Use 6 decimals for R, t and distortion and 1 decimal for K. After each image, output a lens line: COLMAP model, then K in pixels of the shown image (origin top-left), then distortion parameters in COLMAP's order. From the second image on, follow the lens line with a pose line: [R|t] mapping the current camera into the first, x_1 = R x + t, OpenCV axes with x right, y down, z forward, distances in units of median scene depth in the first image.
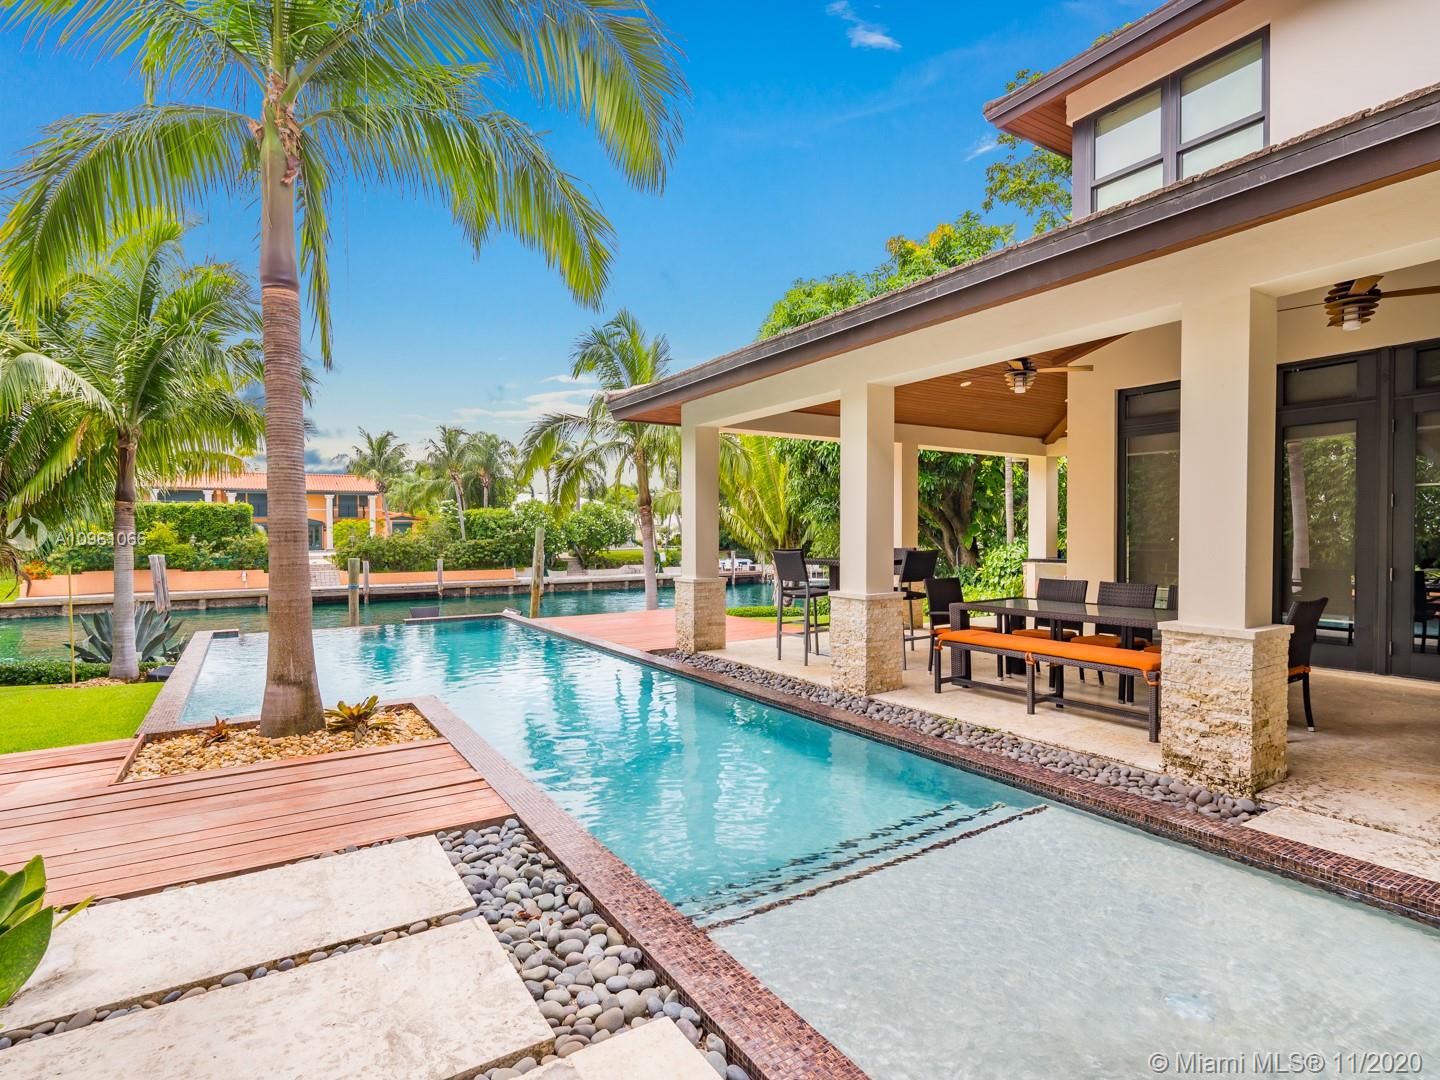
lens RADIAL K [[733.7, 0, 693.4], [0, 733.7, 541.2], [0, 0, 1]] dist [-0.004512, -0.000095]
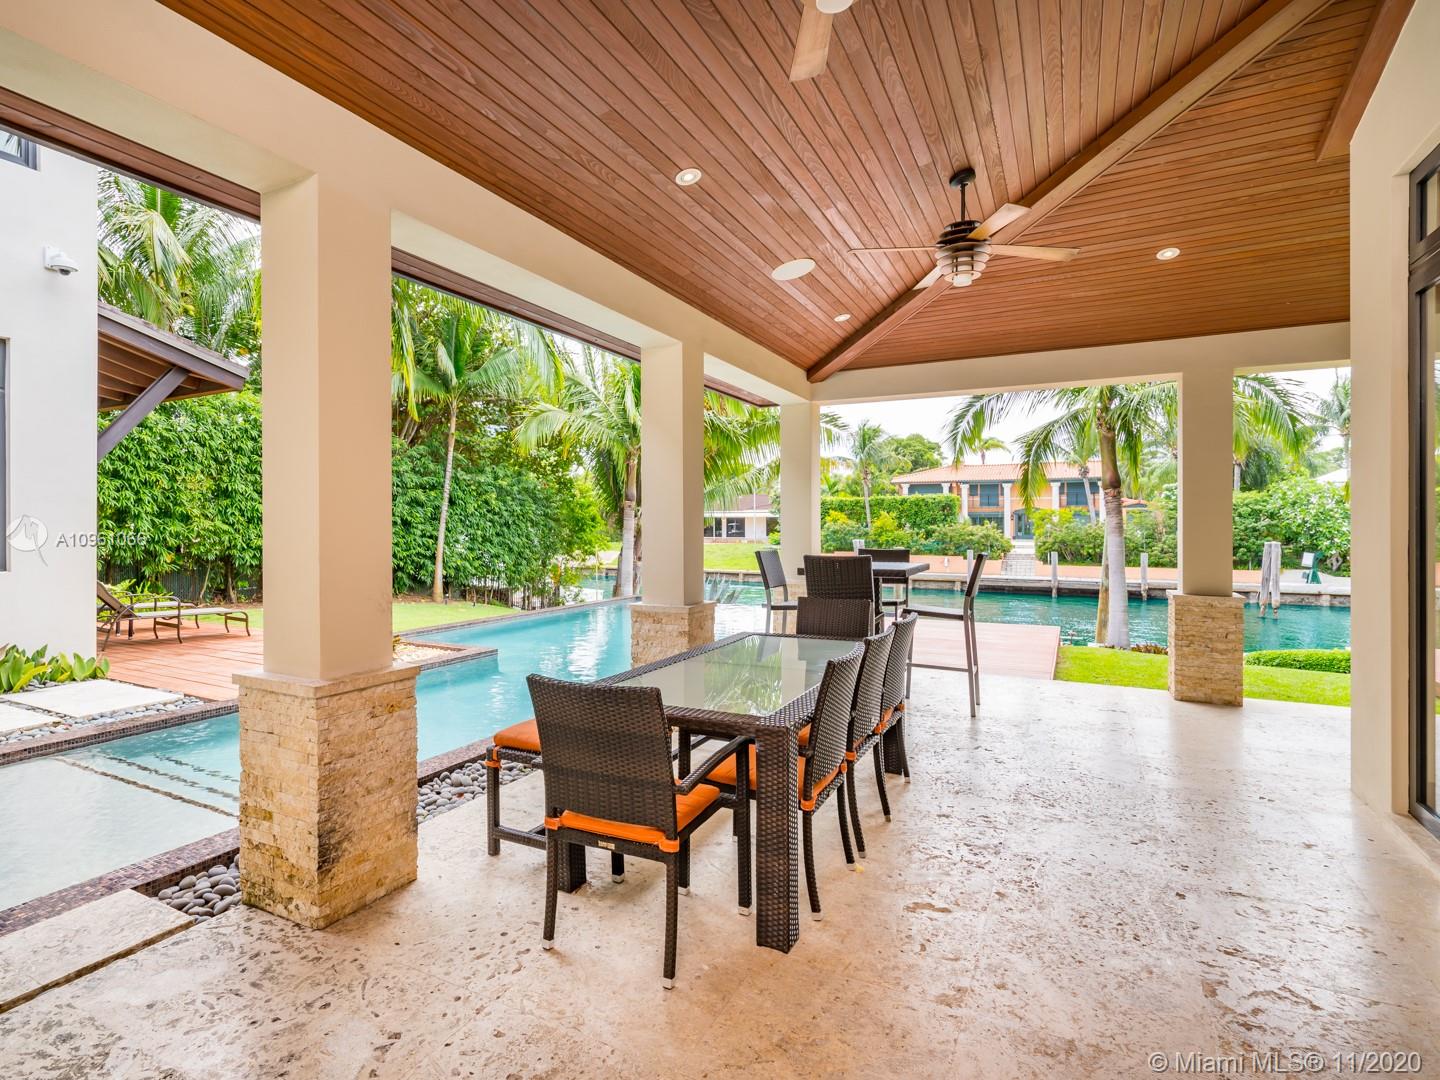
lens RADIAL K [[733.7, 0, 653.0], [0, 733.7, 528.3], [0, 0, 1]] dist [-0.004512, -0.000095]
pose [[0.492923, 0.012870, -0.869978, 0.361598], [-0.014341, 0.999875, 0.006666, -0.006857], [0.869955, 0.009191, 0.493046, 0.227173]]
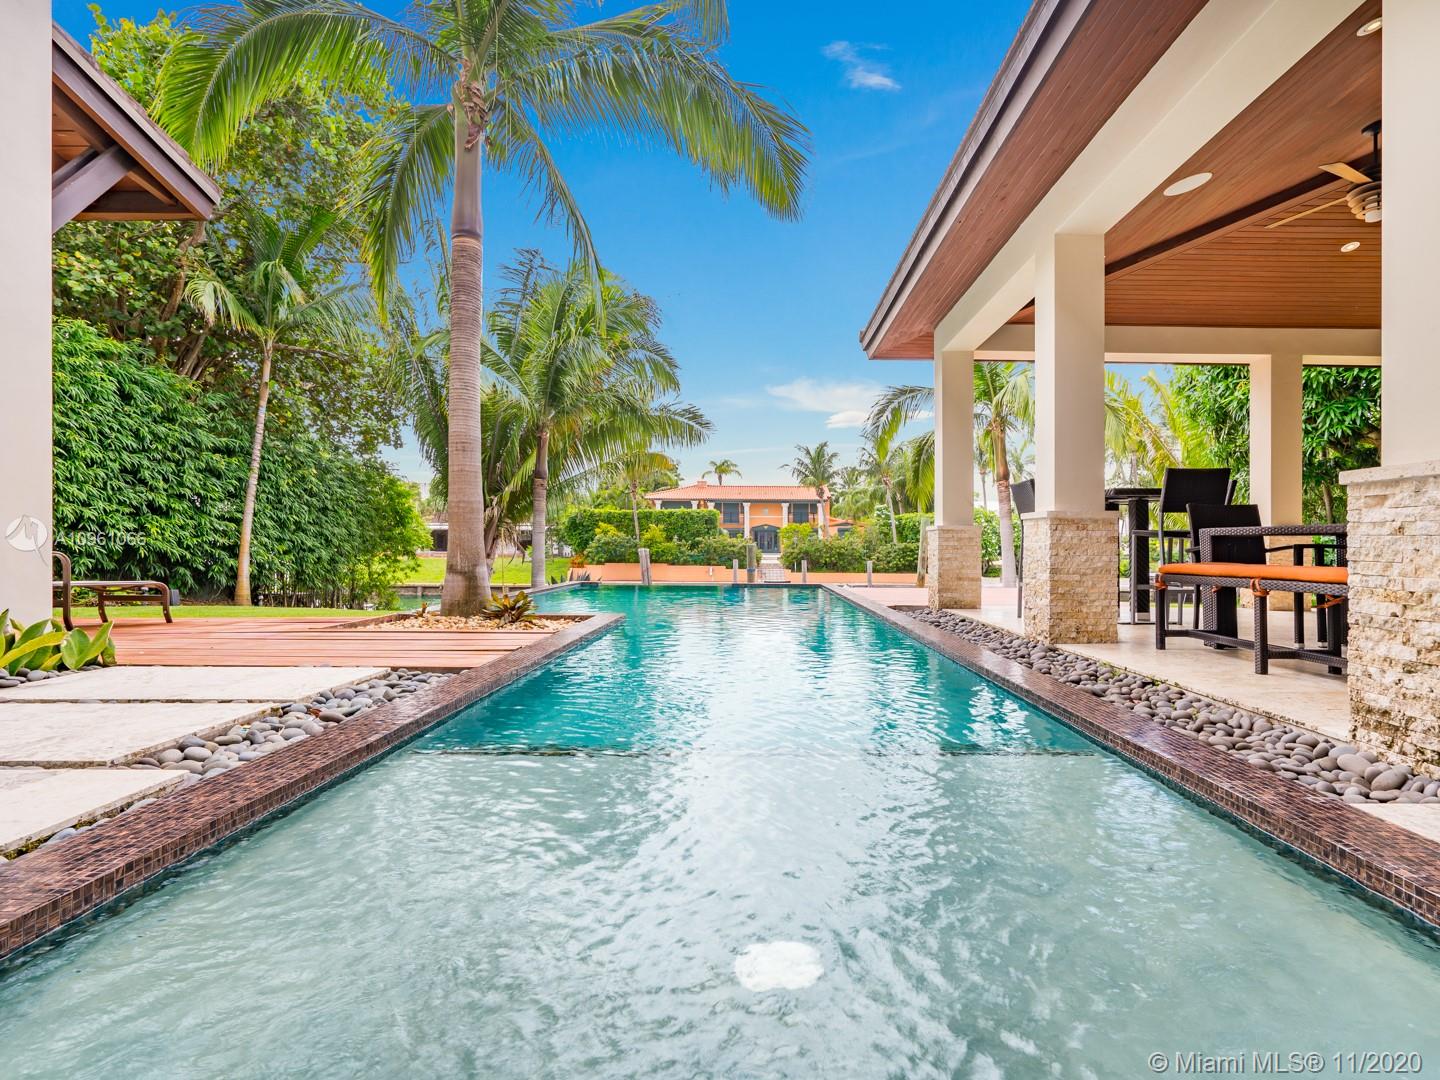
lens RADIAL K [[733.7, 0, 749.2], [0, 733.7, 544.3], [0, 0, 1]] dist [-0.004512, -0.000095]
pose [[0.856549, 0.011941, -0.515927, 0.134374], [-0.019796, 0.999757, -0.009727, 0.045417], [0.515686, 0.018545, 0.856577, 0.070777]]
